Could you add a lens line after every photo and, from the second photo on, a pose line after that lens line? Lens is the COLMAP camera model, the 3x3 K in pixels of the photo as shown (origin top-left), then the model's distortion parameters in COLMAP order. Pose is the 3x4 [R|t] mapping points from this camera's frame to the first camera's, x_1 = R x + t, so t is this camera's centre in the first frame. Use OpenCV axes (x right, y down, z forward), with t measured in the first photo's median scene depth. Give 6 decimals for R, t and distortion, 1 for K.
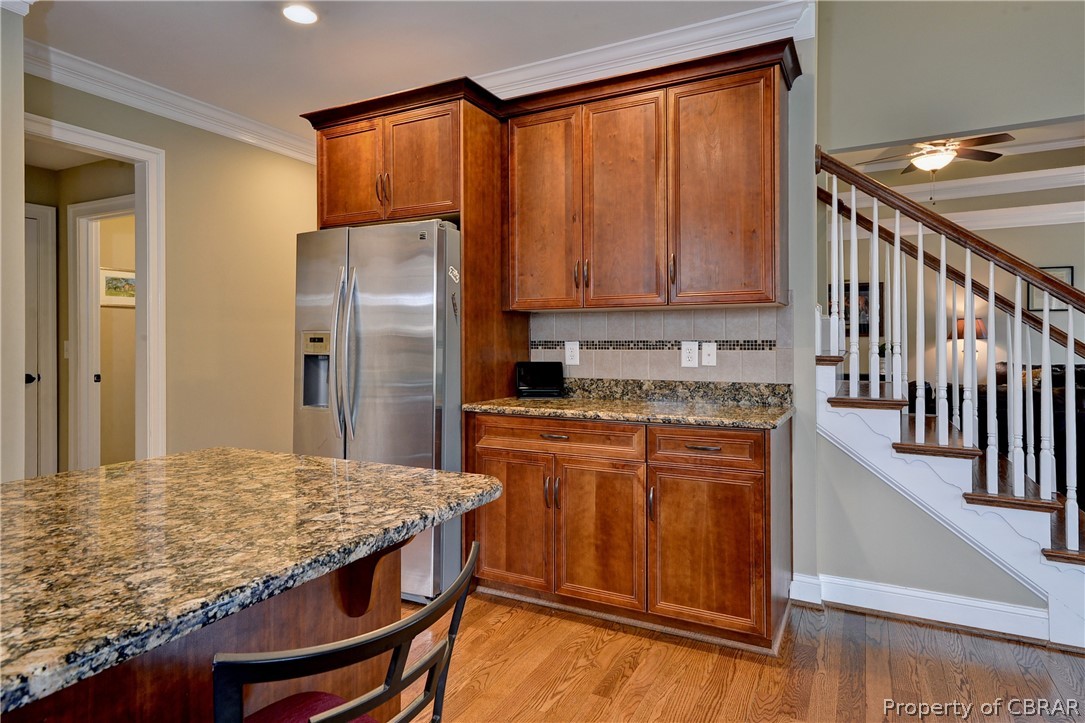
lens RADIAL K [[626.2, 0, 547.8], [0, 626.2, 333.5], [0, 0, 1]] dist [0.038918, 0.001943]
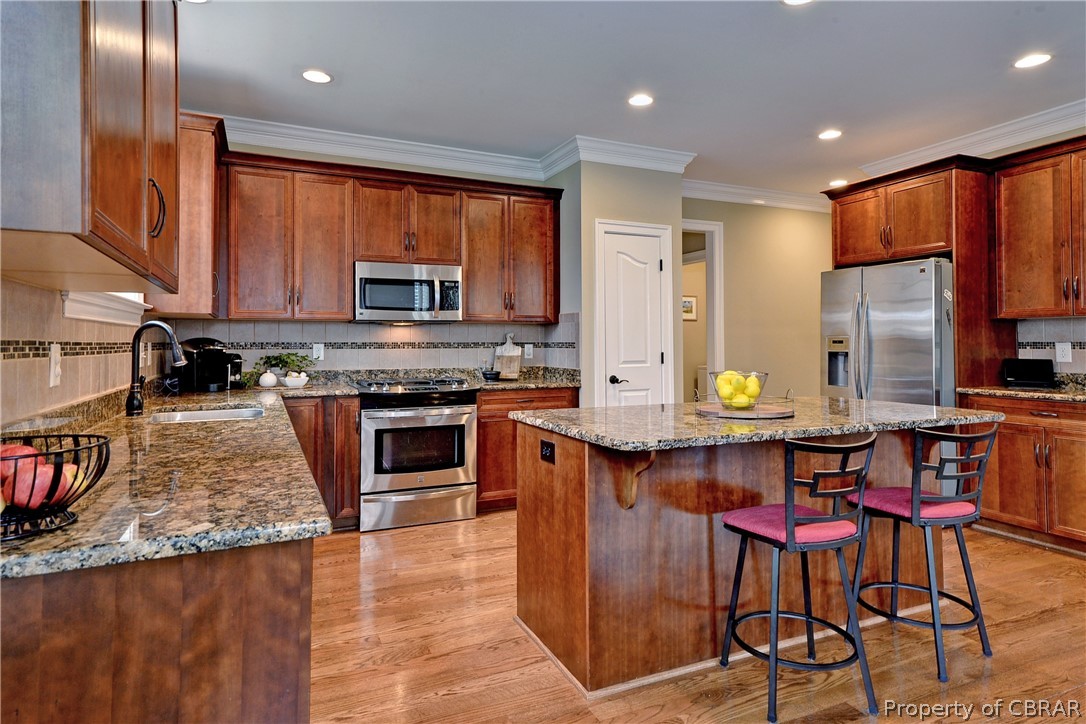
lens RADIAL K [[626.8, 0, 548.3], [0, 626.8, 333.9], [0, 0, 1]] dist [0.038918, 0.001943]
pose [[0.794504, -0.011822, -0.607143, 0.003859], [0.011605, 0.999923, -0.004283, -0.010909], [0.607148, -0.003643, 0.794581, -0.638573]]
